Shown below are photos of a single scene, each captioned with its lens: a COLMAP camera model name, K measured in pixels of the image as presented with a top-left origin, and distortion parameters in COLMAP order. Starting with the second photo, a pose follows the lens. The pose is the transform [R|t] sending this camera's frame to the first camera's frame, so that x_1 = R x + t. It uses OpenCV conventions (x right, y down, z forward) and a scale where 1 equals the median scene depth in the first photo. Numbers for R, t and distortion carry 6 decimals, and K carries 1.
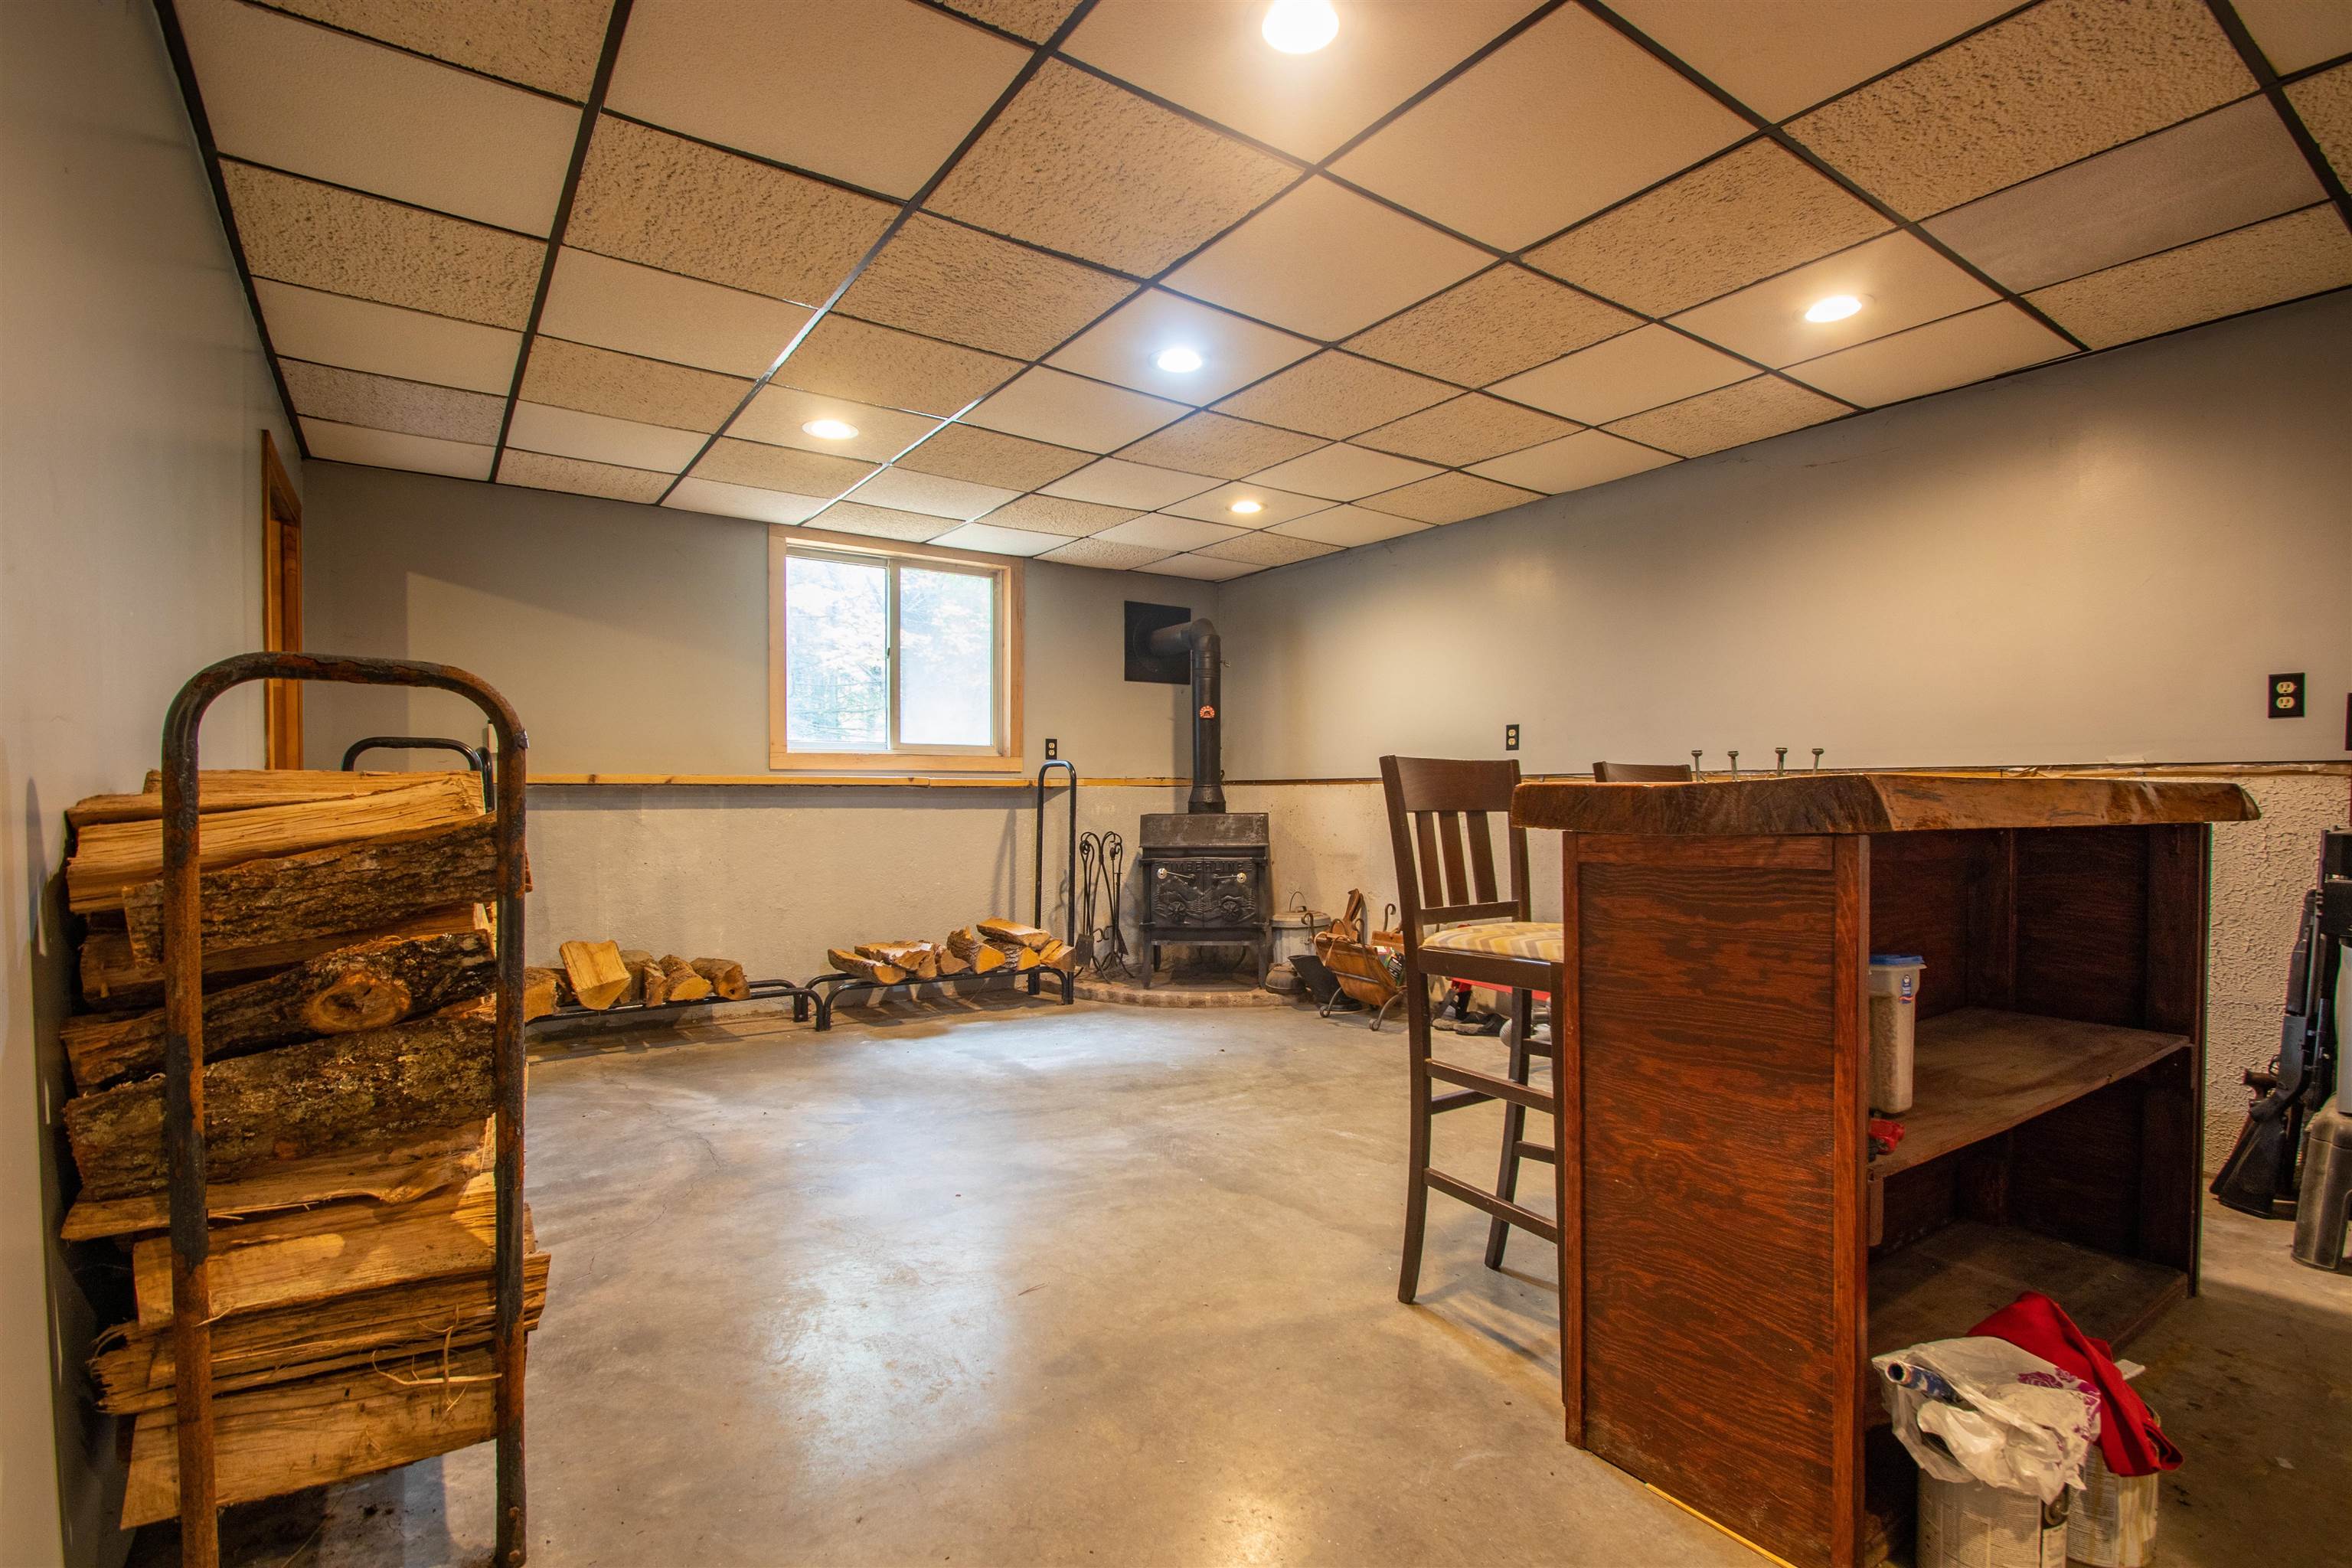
lens RADIAL K [[1079.1, 0, 1194.4], [0, 1079.1, 810.2], [0, 0, 1]] dist [0.026744, -0.027982]
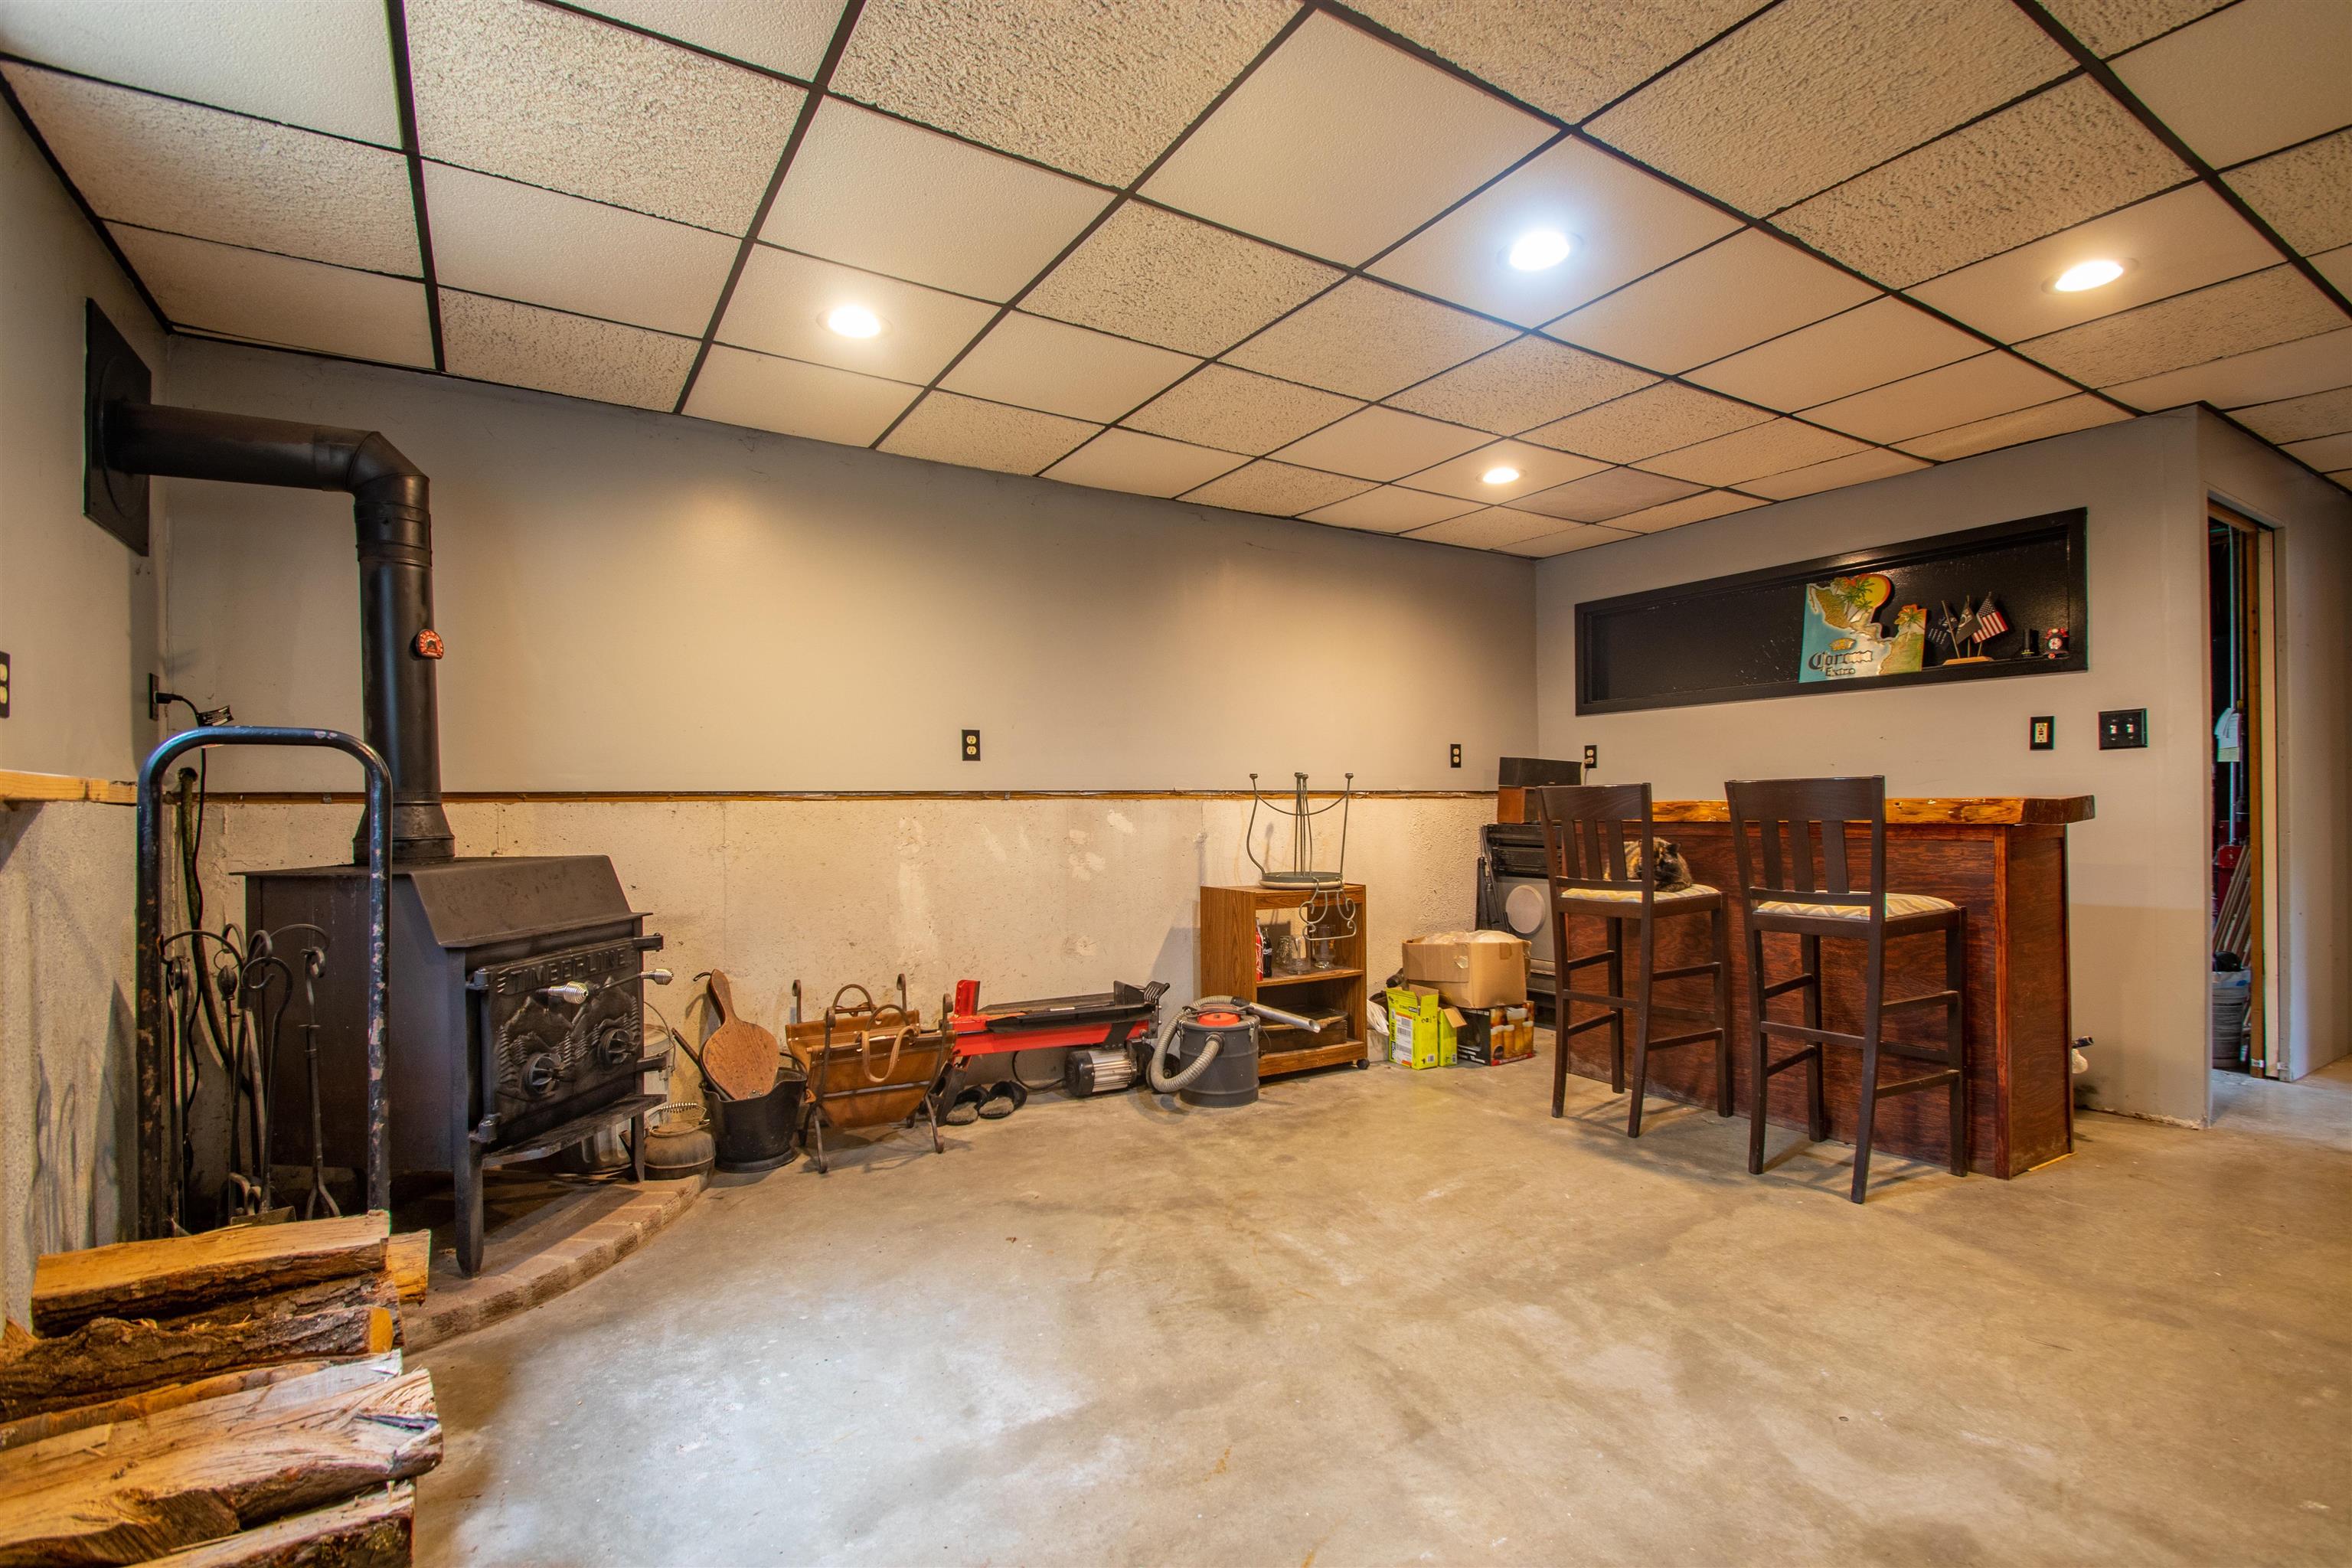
lens RADIAL K [[1079.1, 0, 1194.4], [0, 1079.1, 810.2], [0, 0, 1]] dist [0.026744, -0.027982]
pose [[0.058838, 0.000010, 0.998268, -0.628466], [0.026733, 0.999641, -0.001586, -0.014467], [-0.997910, 0.026780, 0.058817, 0.946076]]
